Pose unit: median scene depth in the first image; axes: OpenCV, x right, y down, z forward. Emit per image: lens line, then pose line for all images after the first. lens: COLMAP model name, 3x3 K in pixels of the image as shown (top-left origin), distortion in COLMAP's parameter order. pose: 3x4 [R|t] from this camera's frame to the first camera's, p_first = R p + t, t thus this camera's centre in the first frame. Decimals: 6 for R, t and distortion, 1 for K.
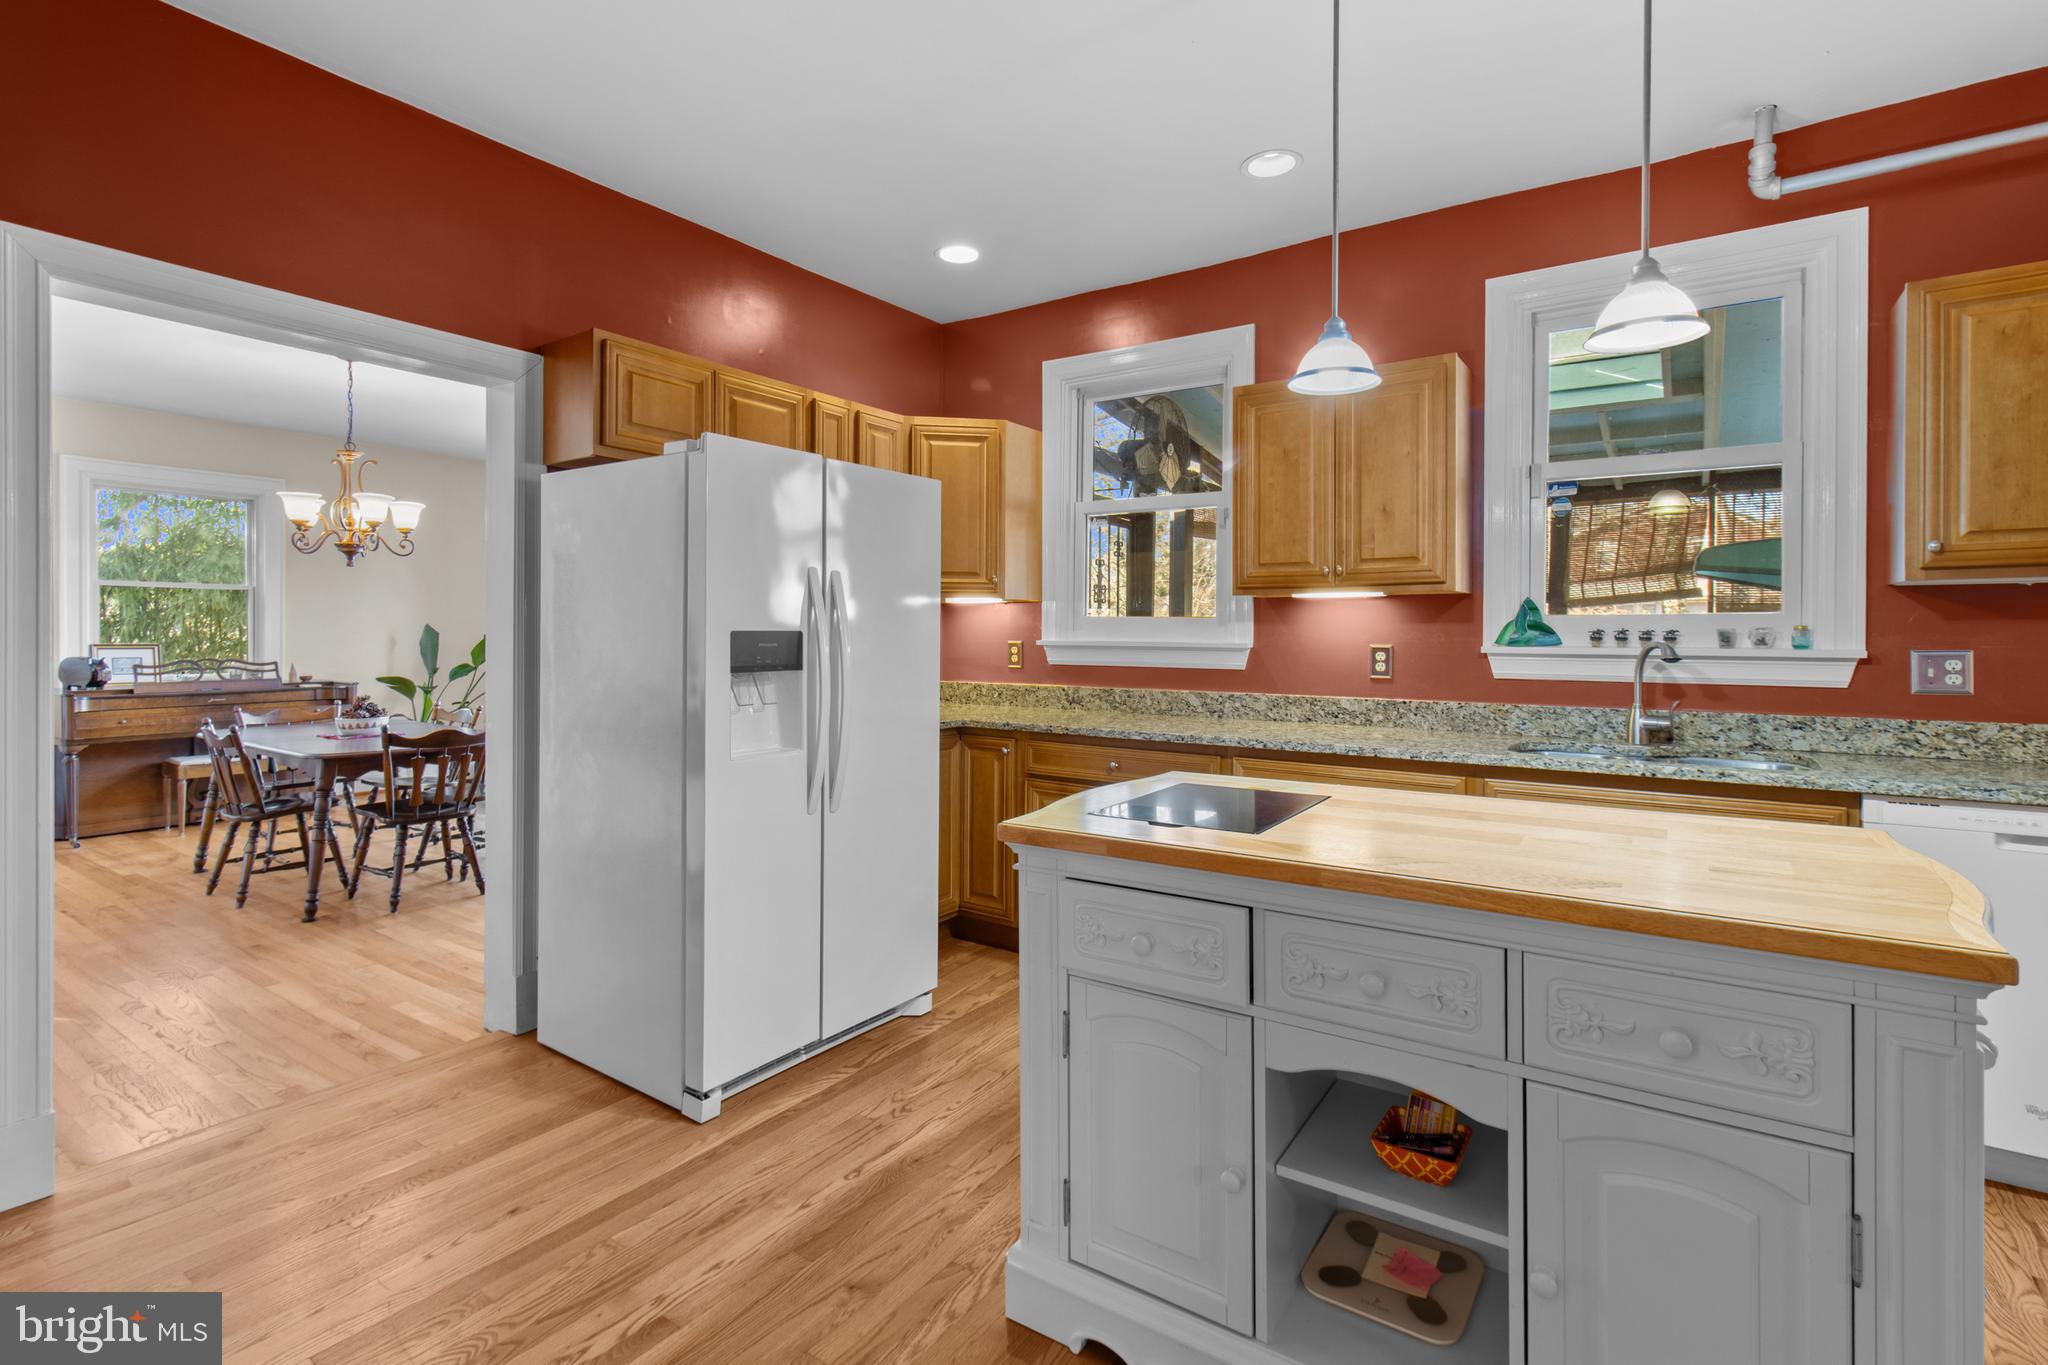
lens RADIAL K [[956.7, 0, 1041.9], [0, 956.7, 643.1], [0, 0, 1]] dist [0.000975, 0.000241]
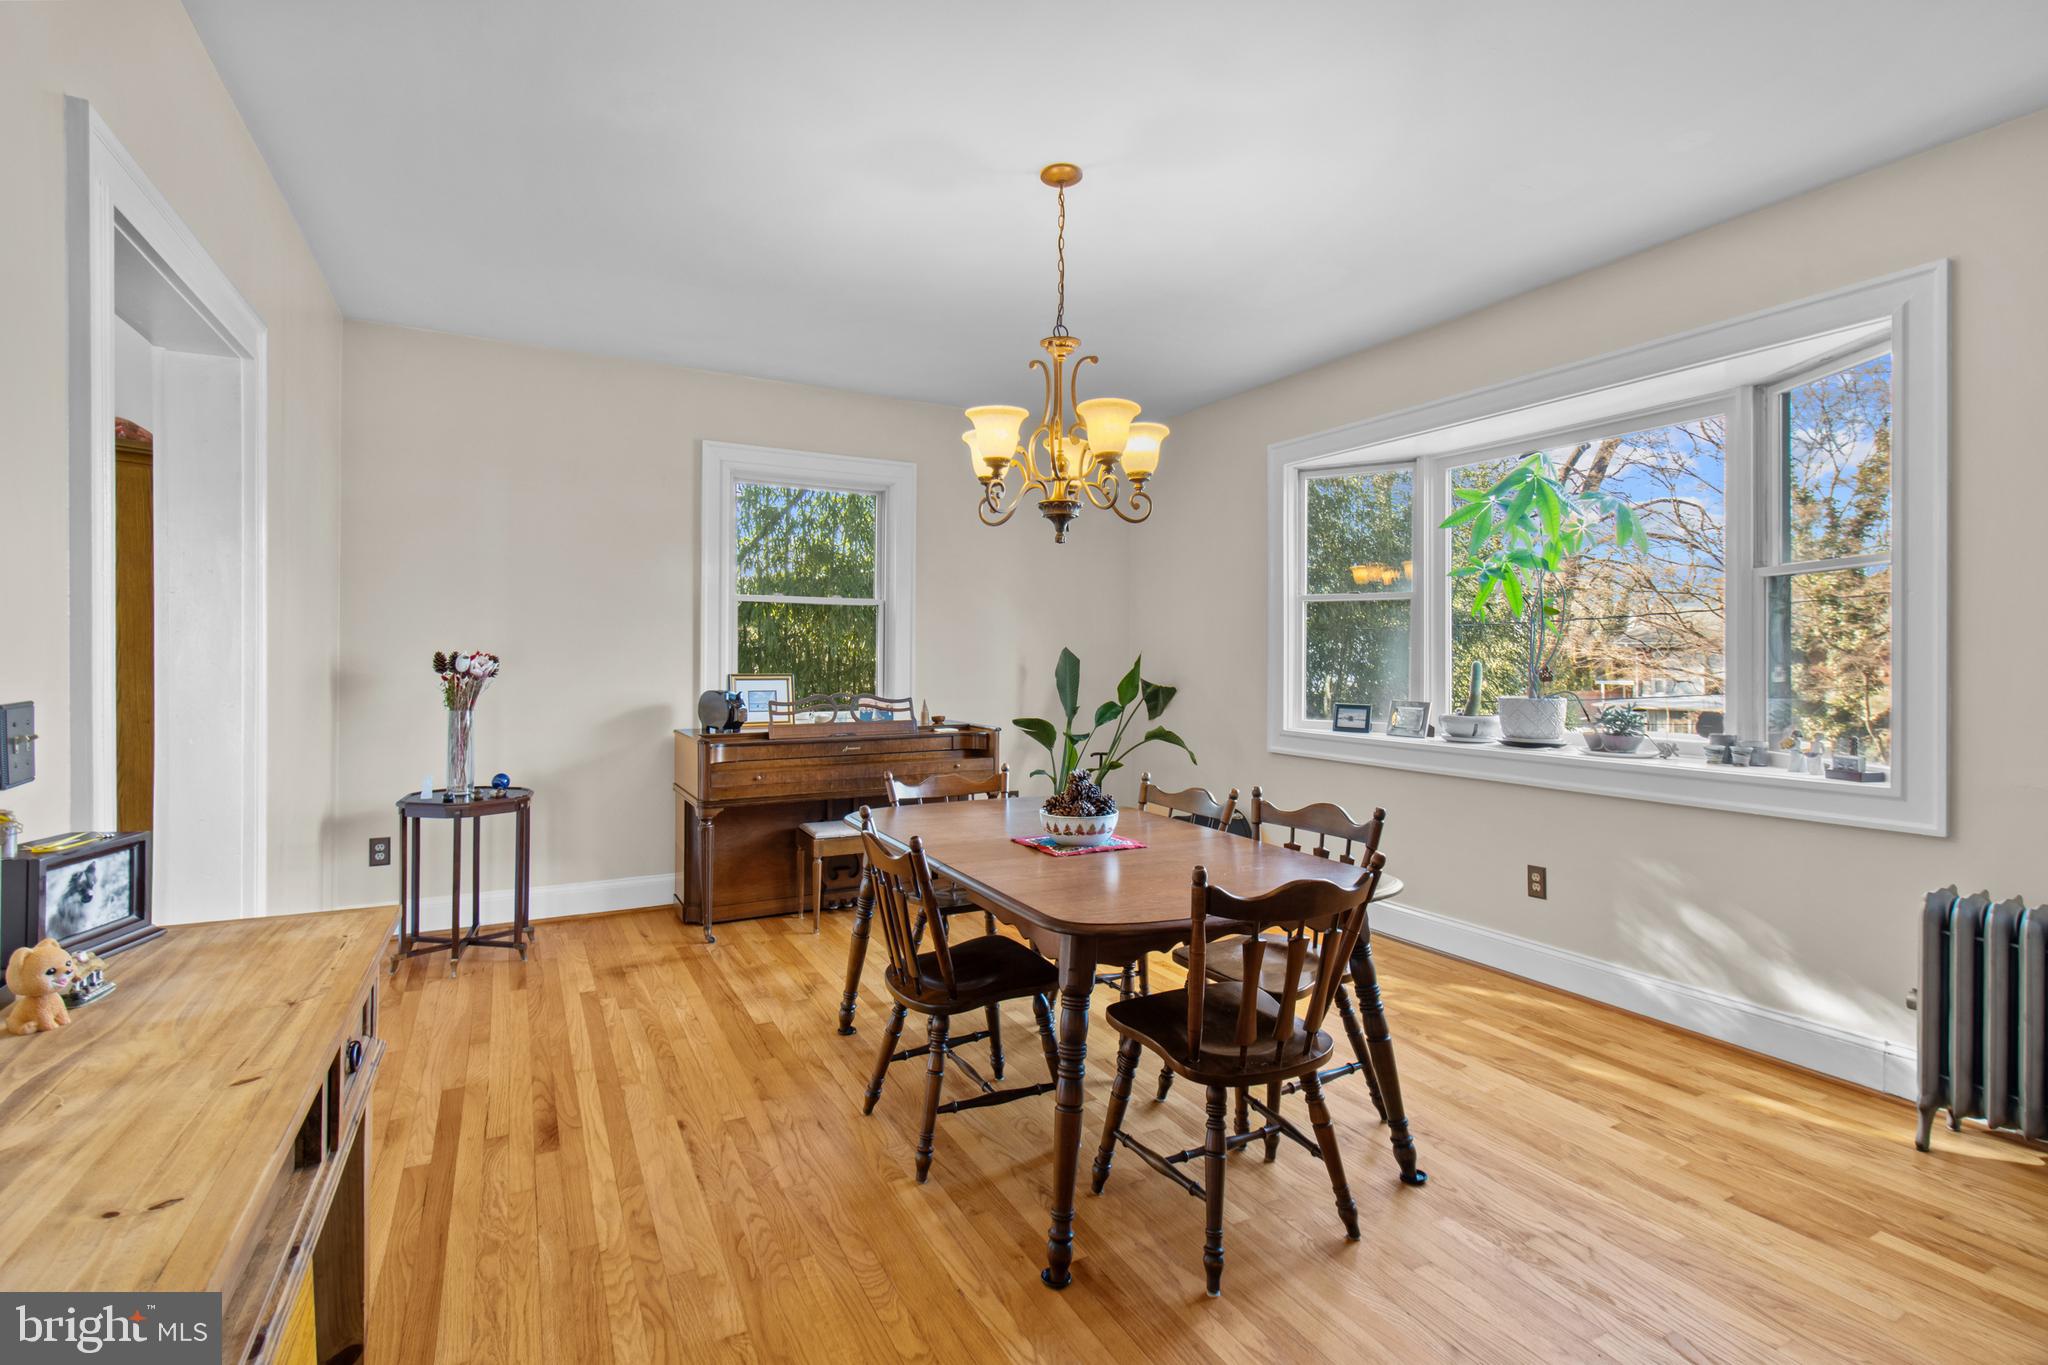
lens RADIAL K [[956.7, 0, 1037.7], [0, 956.7, 660.4], [0, 0, 1]] dist [0.000975, 0.000241]
pose [[0.885975, -0.001486, -0.463731, -0.392154], [-0.003289, 0.999950, -0.009487, -0.004116], [0.463722, 0.009930, 0.885925, 0.409877]]
